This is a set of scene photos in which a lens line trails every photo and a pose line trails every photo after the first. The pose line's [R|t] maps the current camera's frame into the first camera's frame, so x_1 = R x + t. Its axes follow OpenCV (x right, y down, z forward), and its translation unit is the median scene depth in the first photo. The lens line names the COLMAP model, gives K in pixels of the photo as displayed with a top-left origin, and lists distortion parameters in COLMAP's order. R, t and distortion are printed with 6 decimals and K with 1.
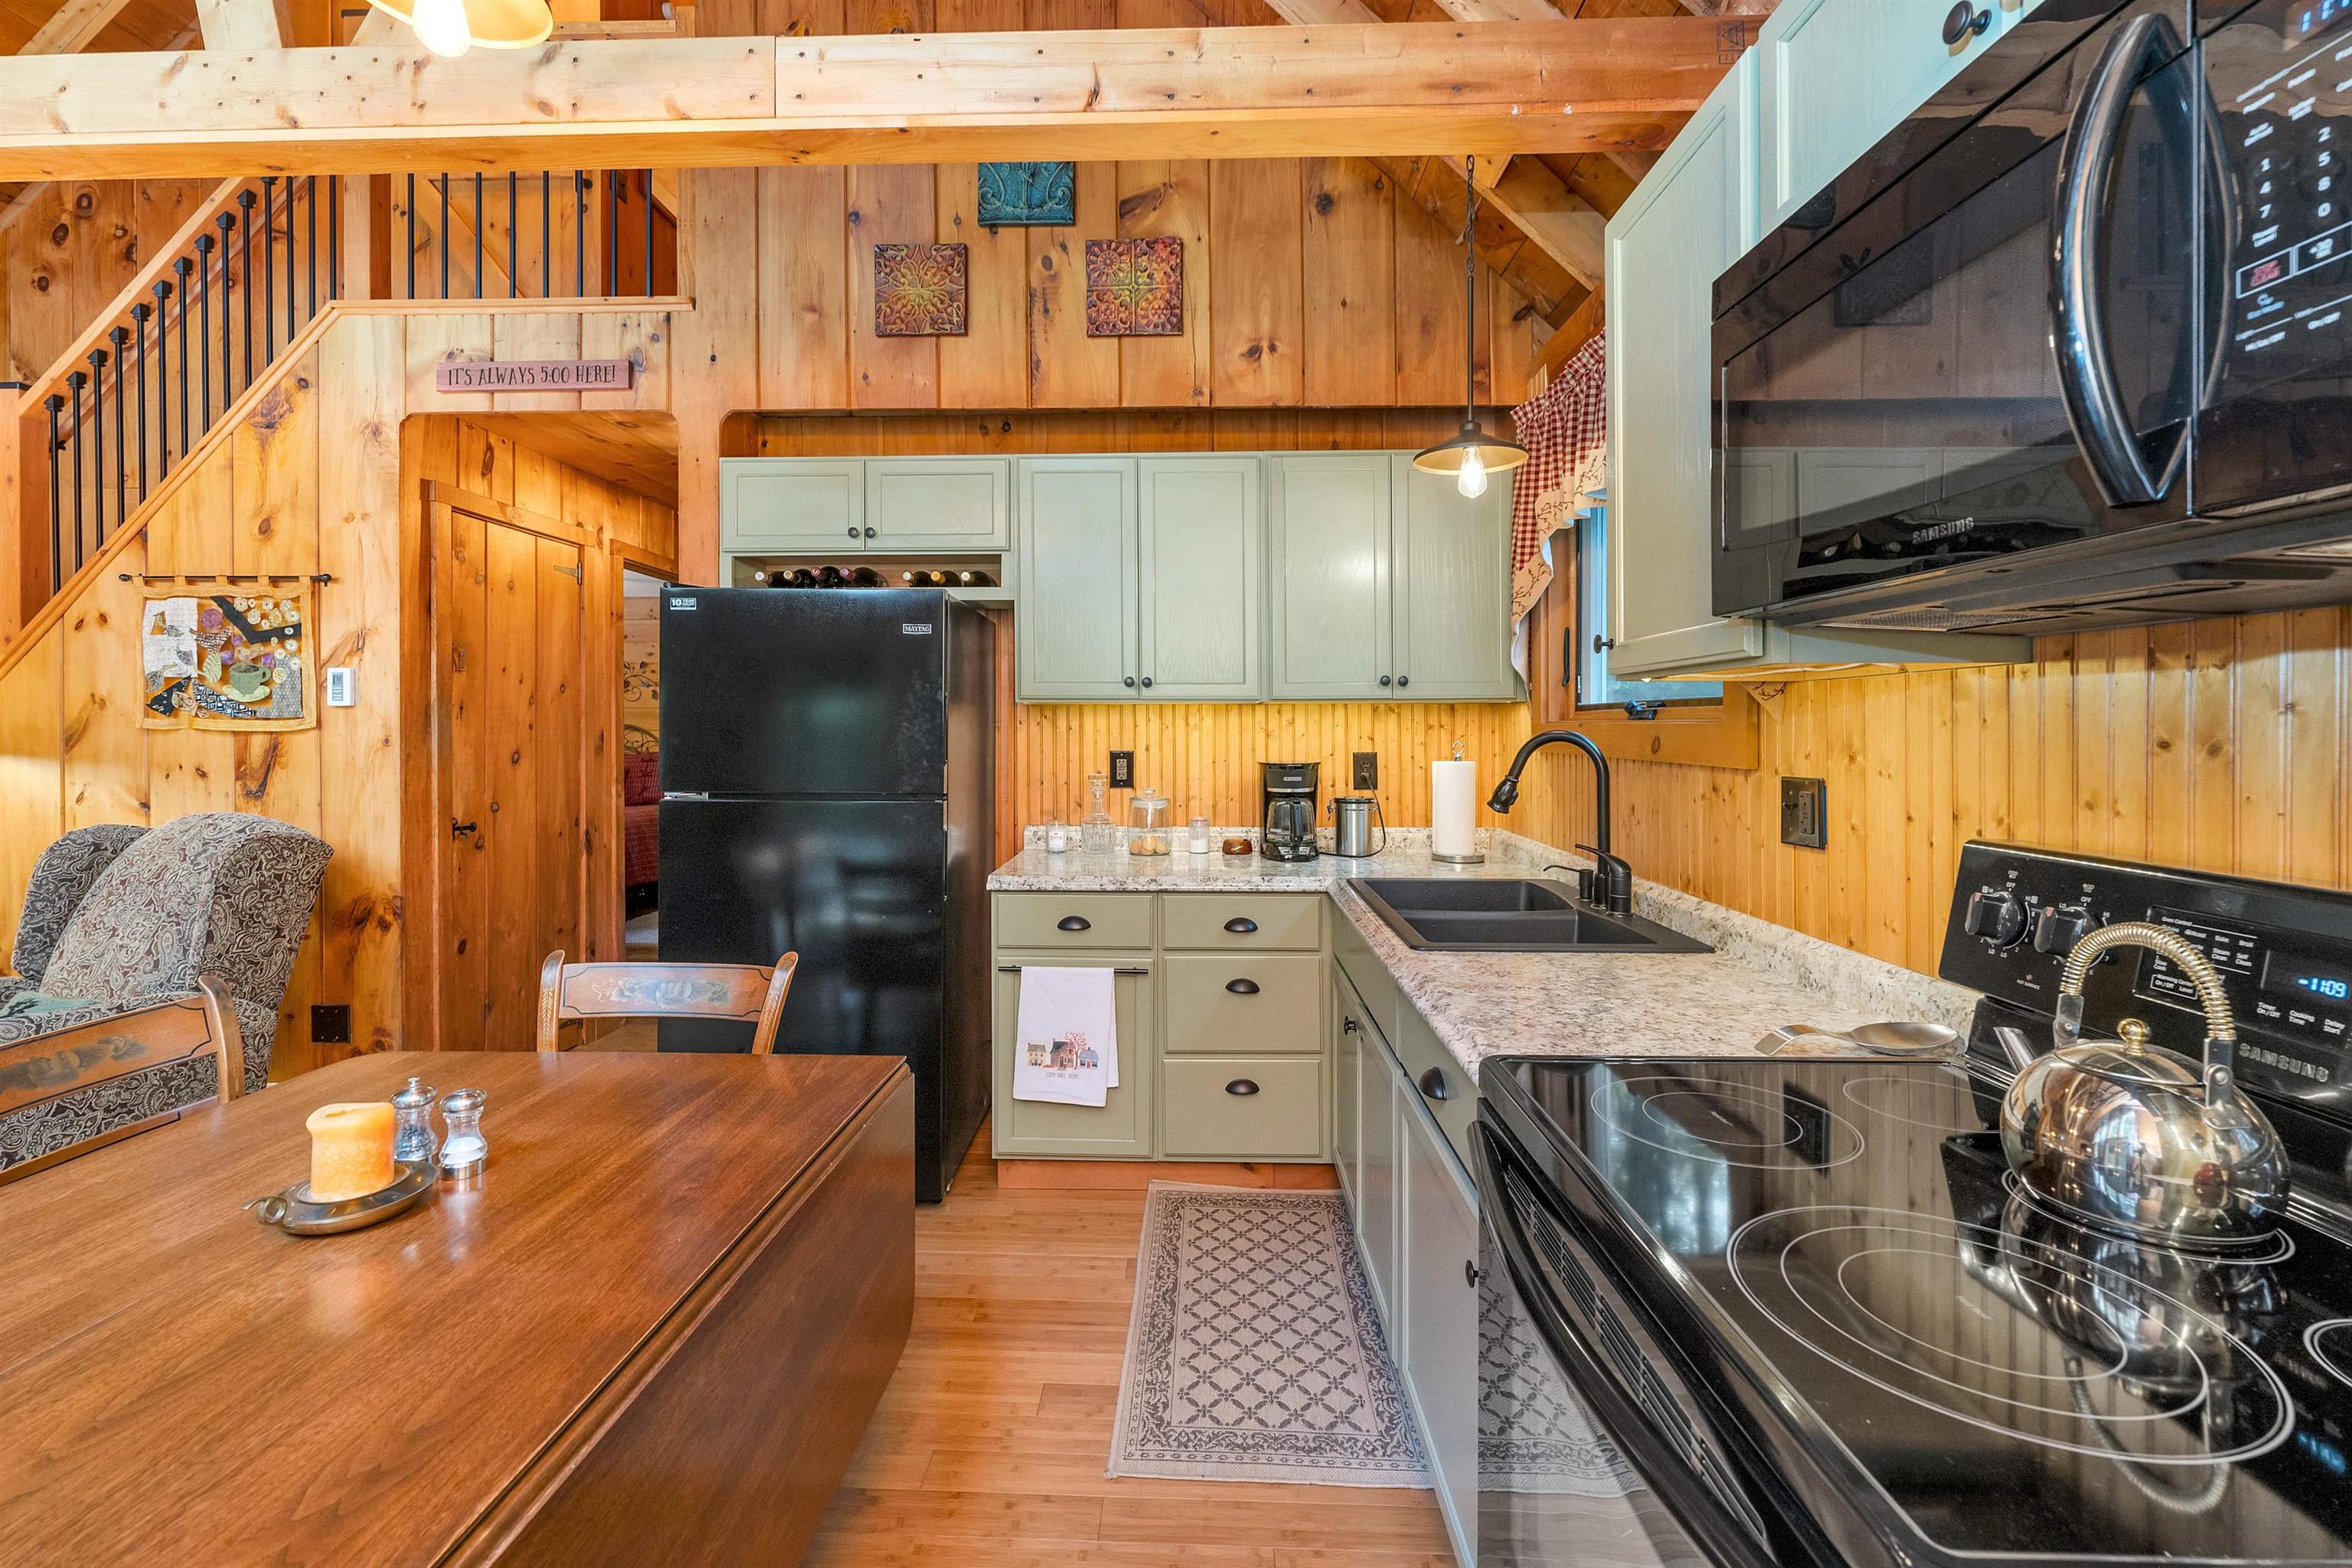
lens RADIAL K [[991.2, 0, 1152.0], [0, 991.2, 729.7], [0, 0, 1]] dist [0.000760, -0.000043]
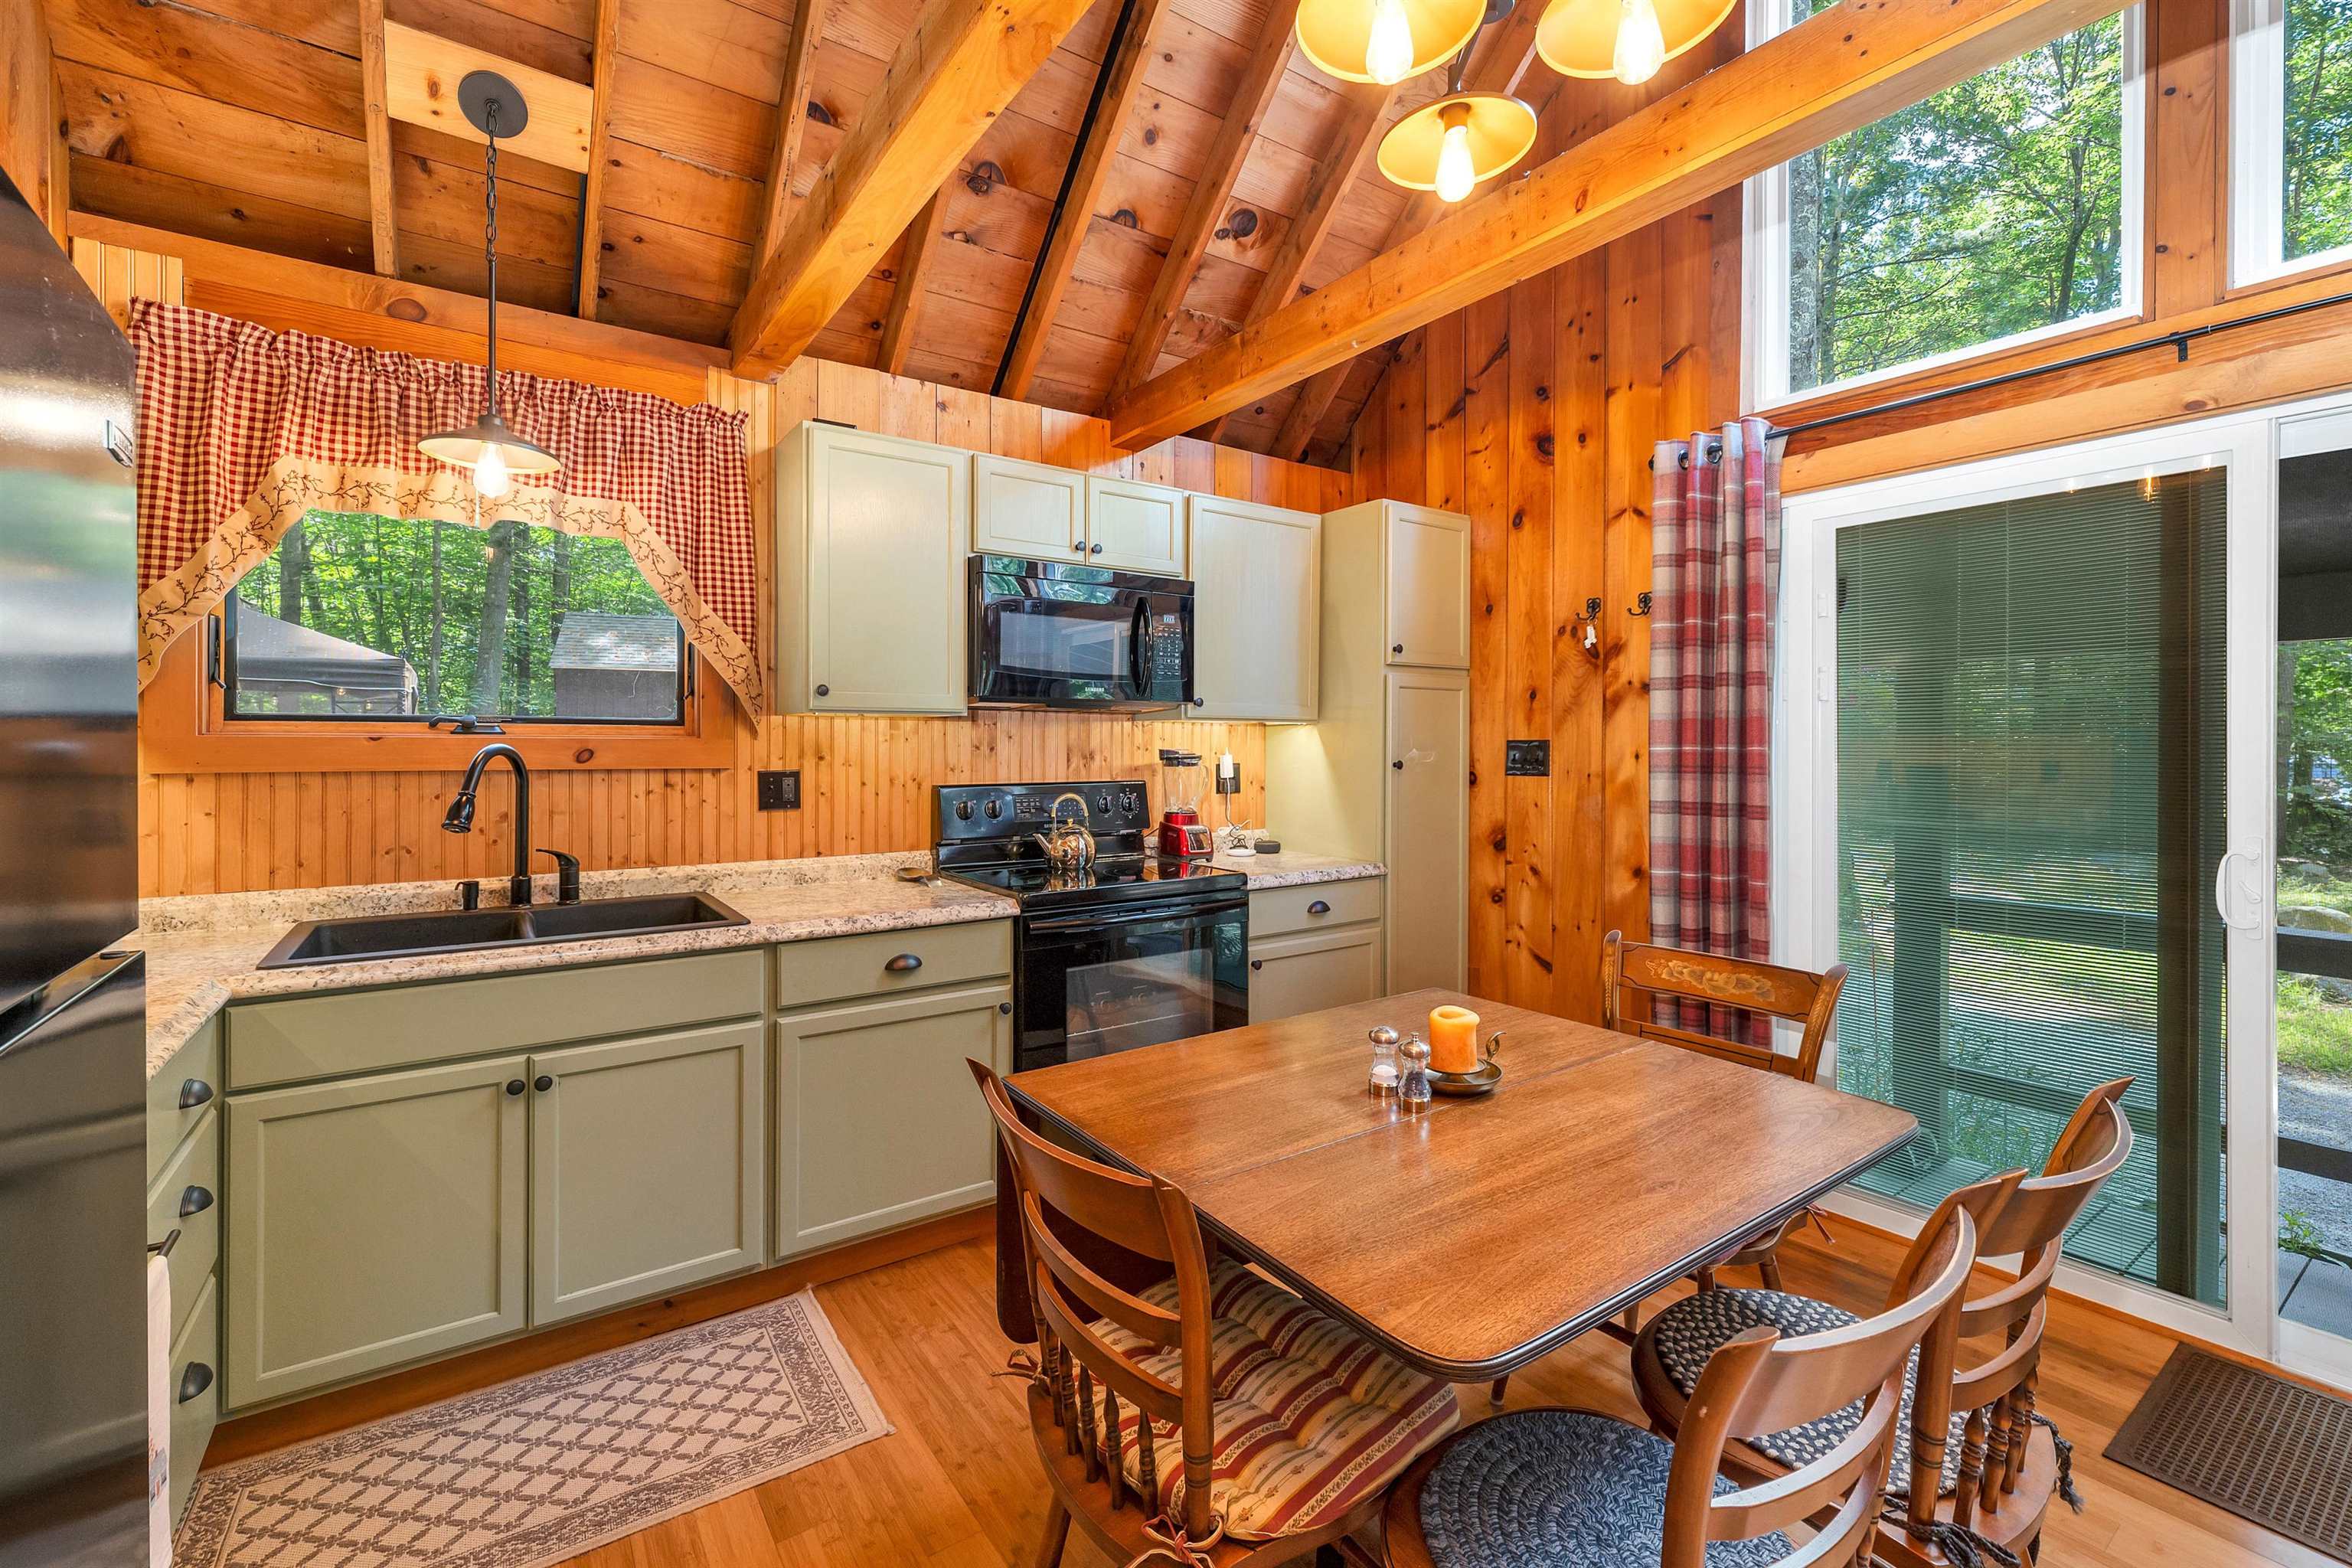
lens RADIAL K [[991.2, 0, 1176.9], [0, 991.2, 745.6], [0, 0, 1]] dist [0.000760, -0.000043]
pose [[-0.604093, -0.003074, 0.796908, -0.603275], [0.001384, 0.999987, 0.004906, -0.002215], [-0.796913, 0.004067, -0.604081, 0.771460]]
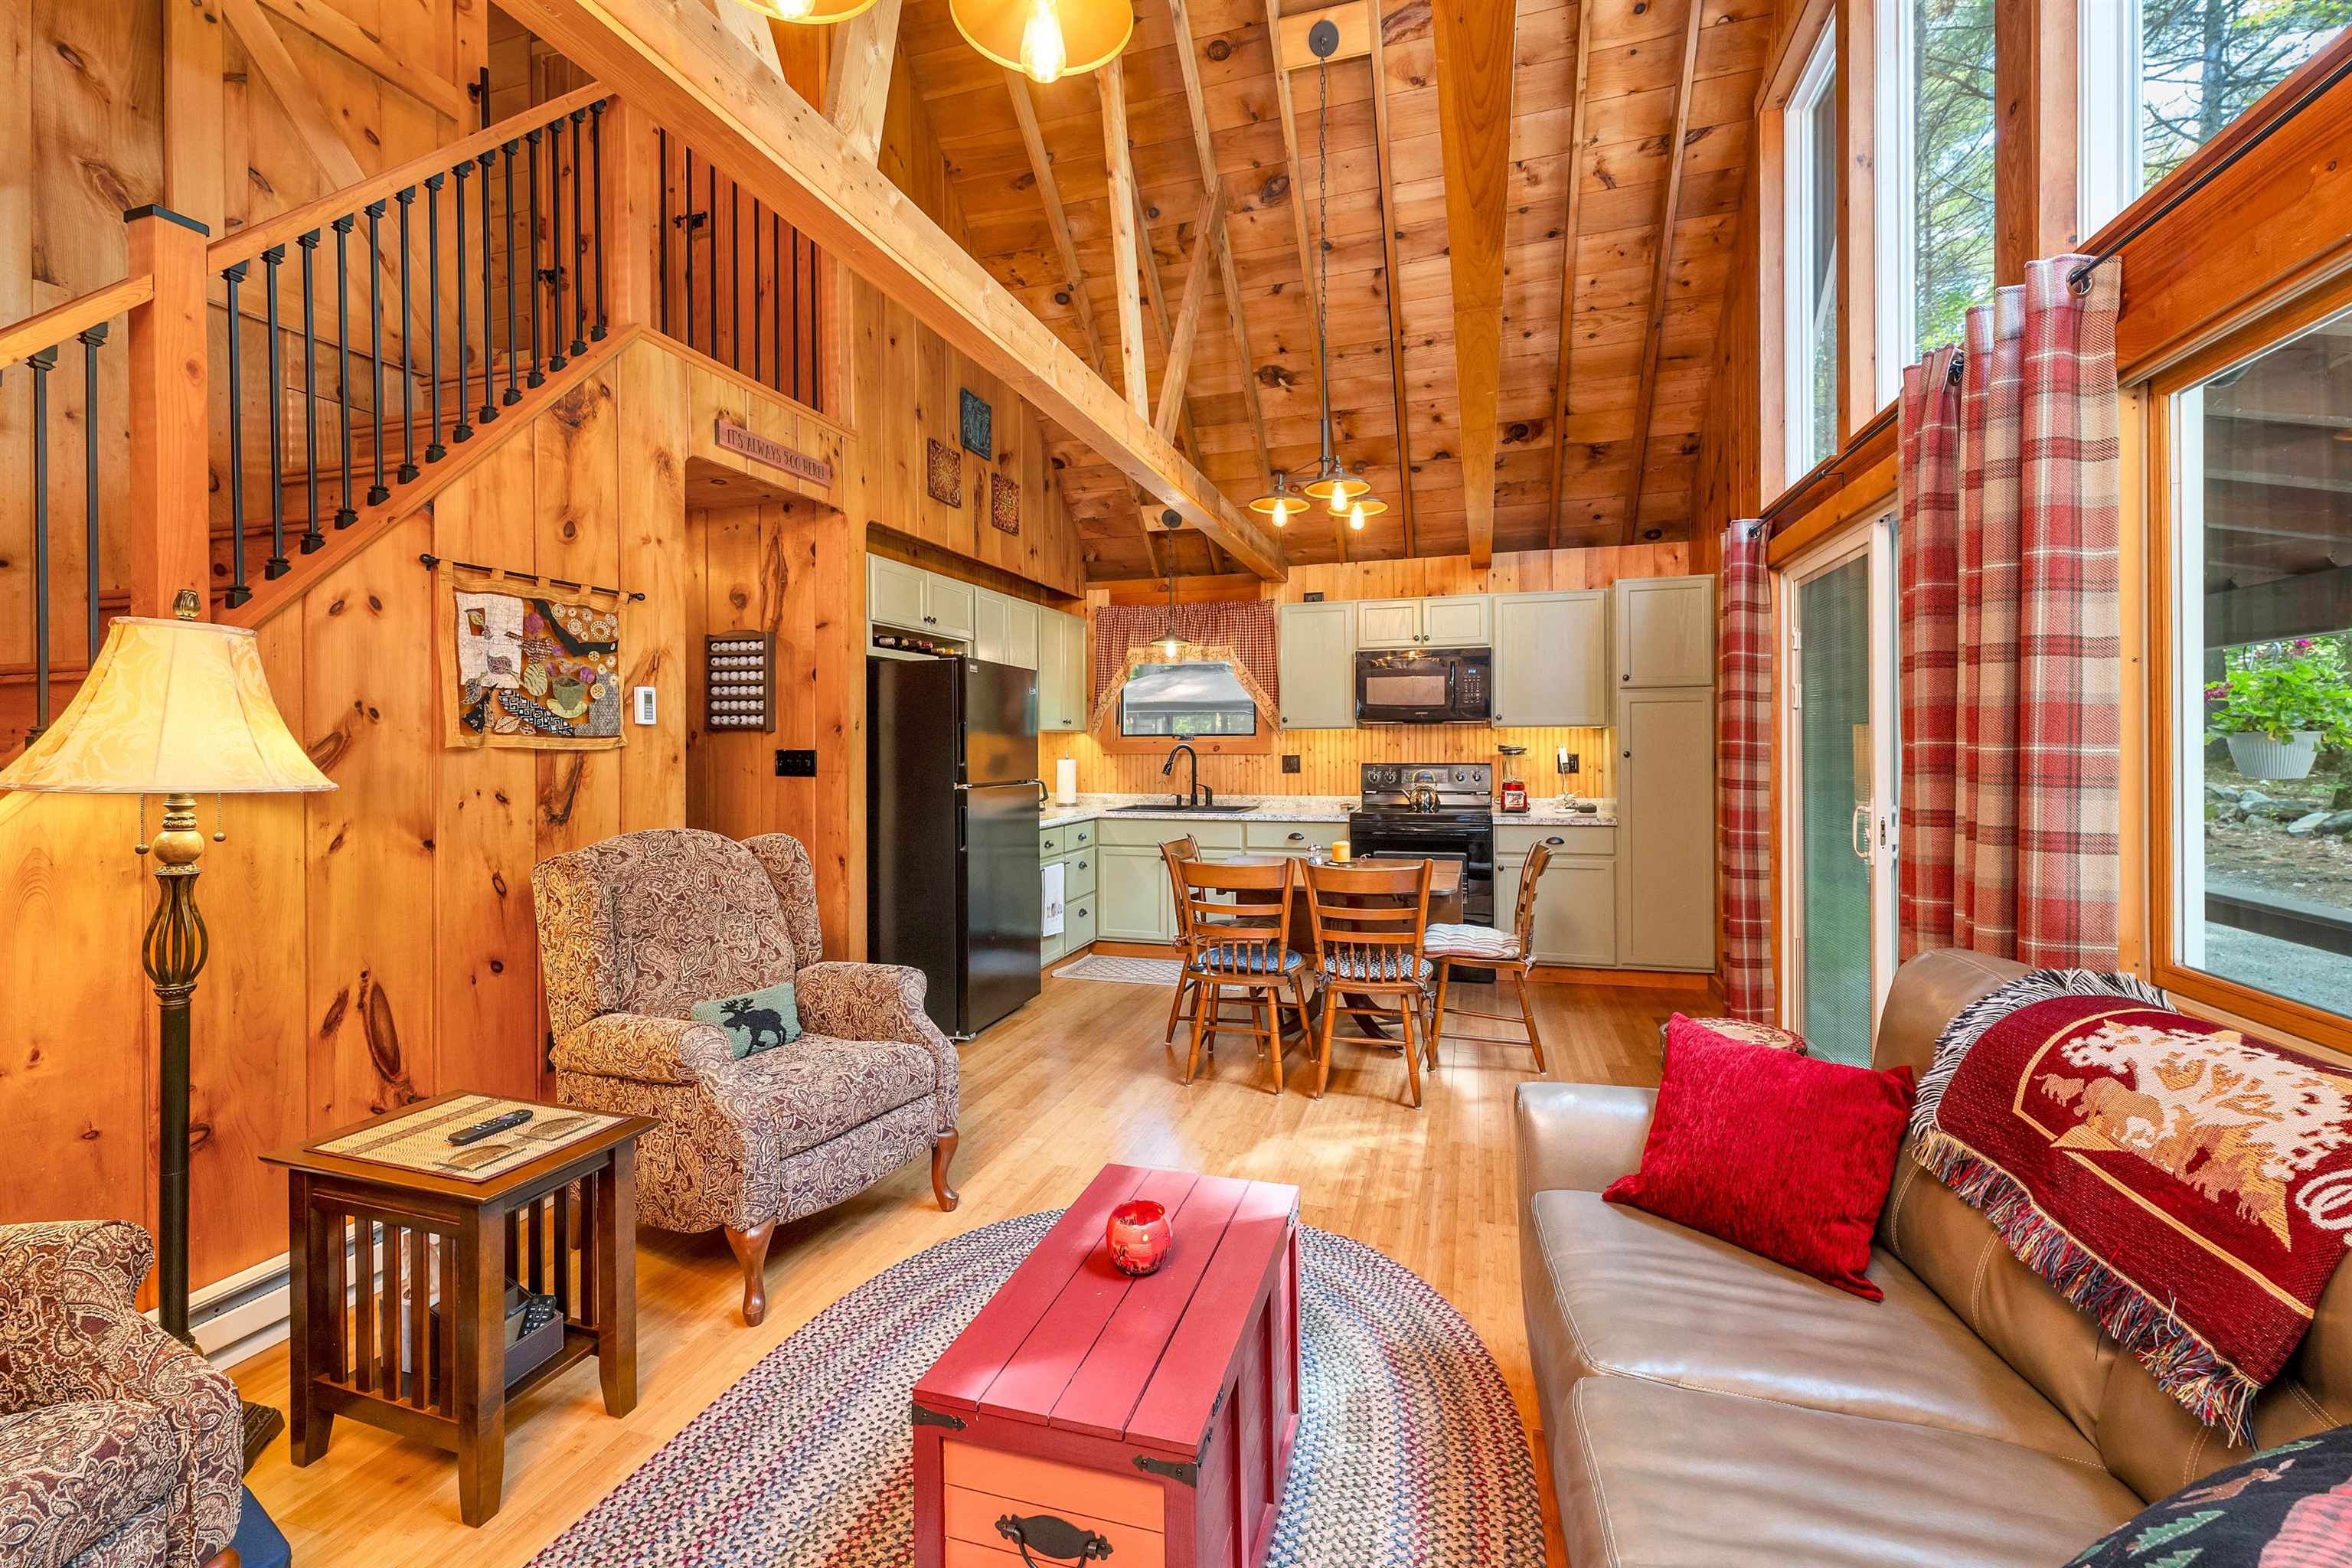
lens RADIAL K [[991.2, 0, 1176.4], [0, 991.2, 747.4], [0, 0, 1]] dist [0.000760, -0.000043]
pose [[0.264064, -0.003595, 0.964498, -1.650717], [0.009779, 0.999952, 0.001050, 0.003507], [-0.964456, 0.009155, 0.264087, 0.209432]]
